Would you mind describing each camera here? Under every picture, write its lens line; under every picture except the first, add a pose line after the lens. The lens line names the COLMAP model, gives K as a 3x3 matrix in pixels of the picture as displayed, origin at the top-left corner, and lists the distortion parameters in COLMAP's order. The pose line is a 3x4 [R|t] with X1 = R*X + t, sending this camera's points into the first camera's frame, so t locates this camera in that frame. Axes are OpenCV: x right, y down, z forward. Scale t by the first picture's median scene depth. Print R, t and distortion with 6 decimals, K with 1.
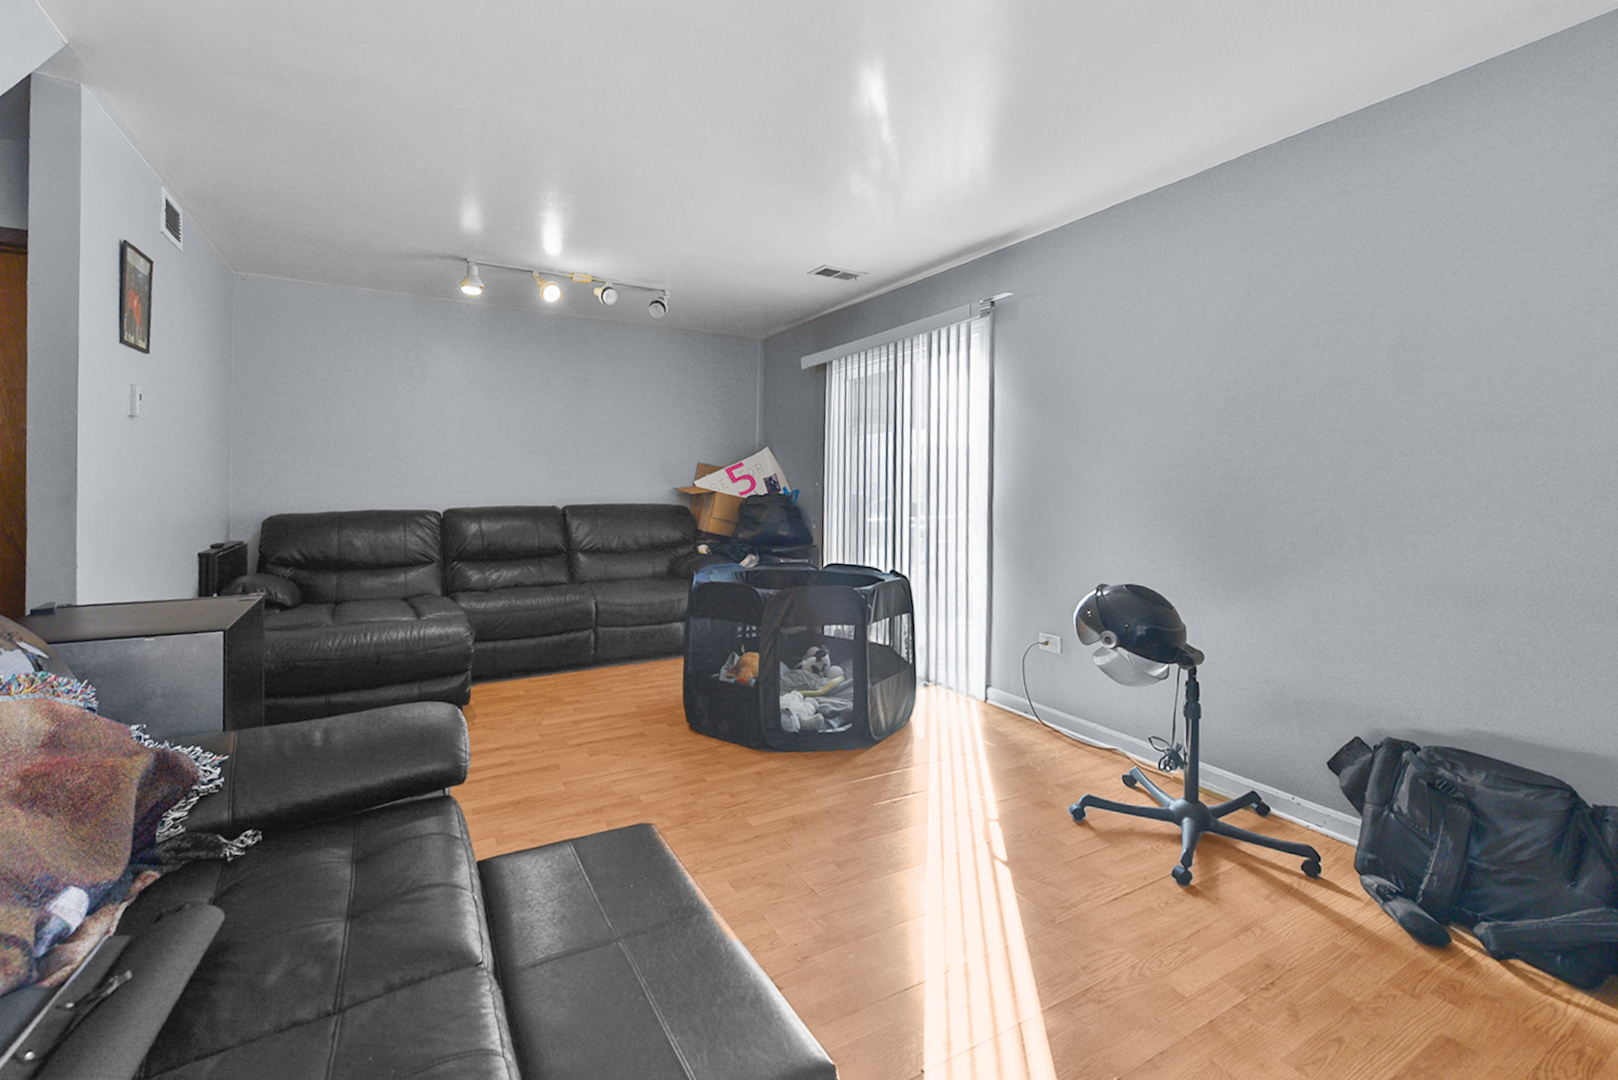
lens RADIAL K [[694.7, 0, 807.0], [0, 694.7, 484.3], [0, 0, 1]] dist [-0.001206, -0.001075]
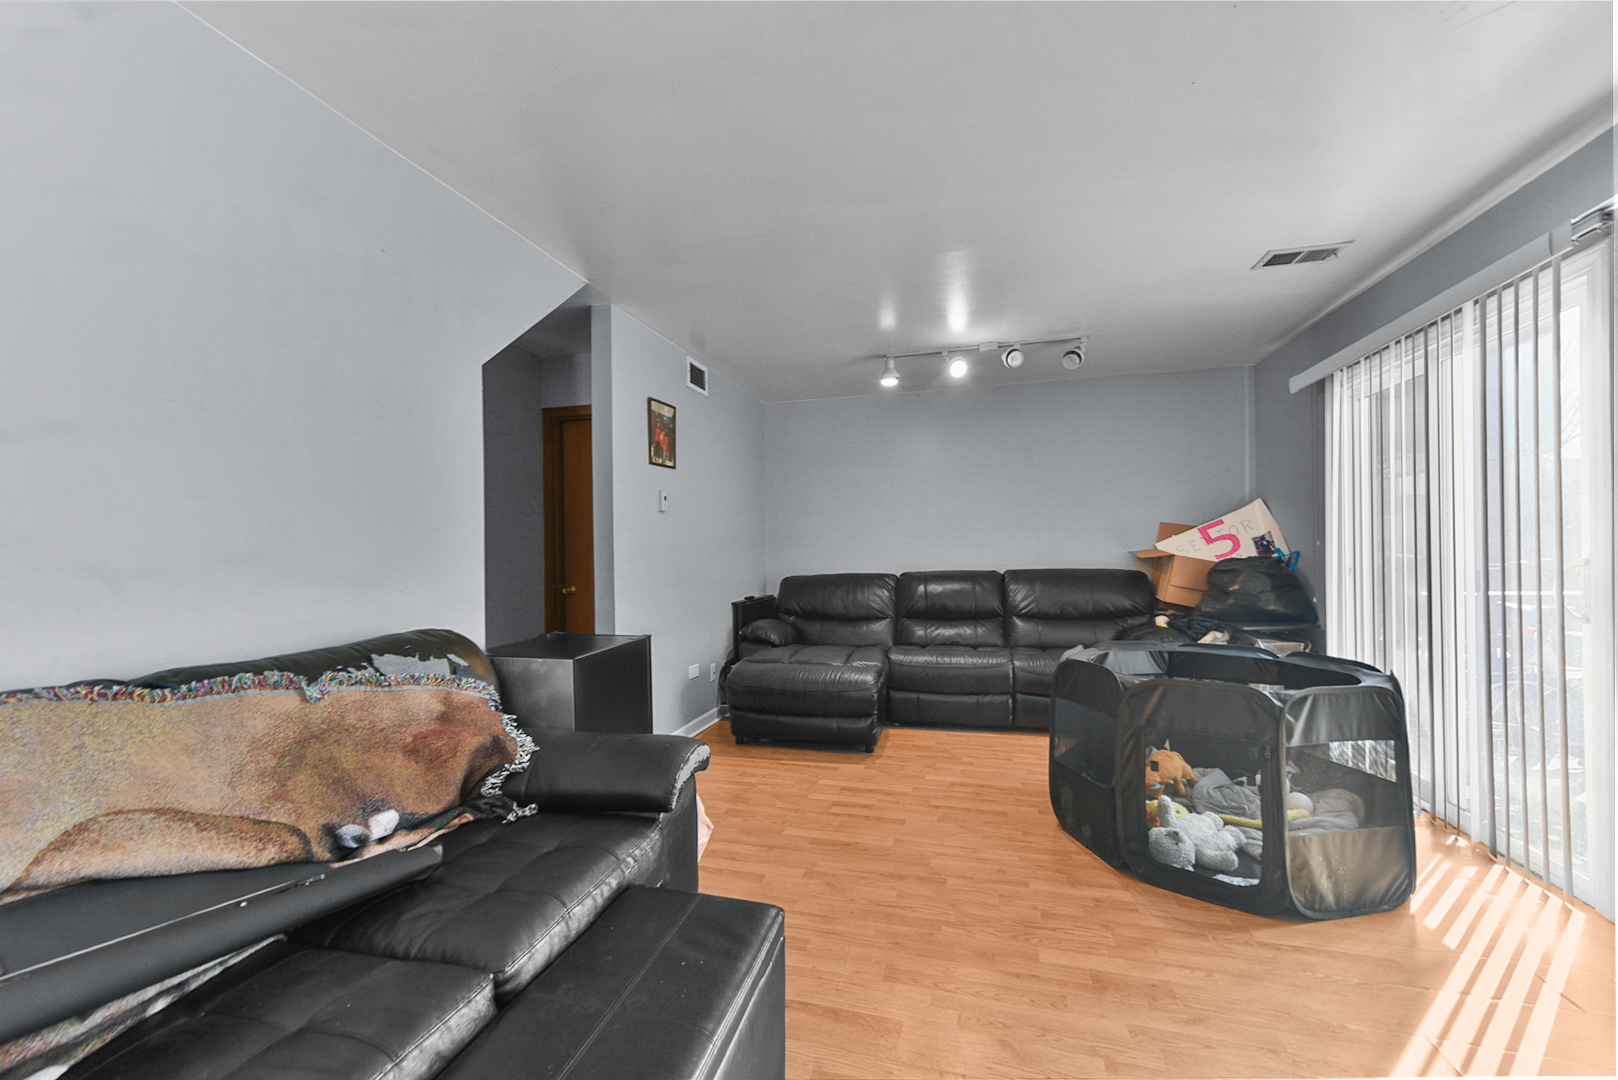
lens RADIAL K [[641.9, 0, 802.3], [0, 641.9, 549.9], [0, 0, 1]] dist [-0.002156, -0.001979]
pose [[0.694950, -0.017394, -0.718847, 0.167237], [0.018668, 0.999807, -0.006145, 0.000646], [0.718815, -0.009149, 0.695141, 0.160014]]
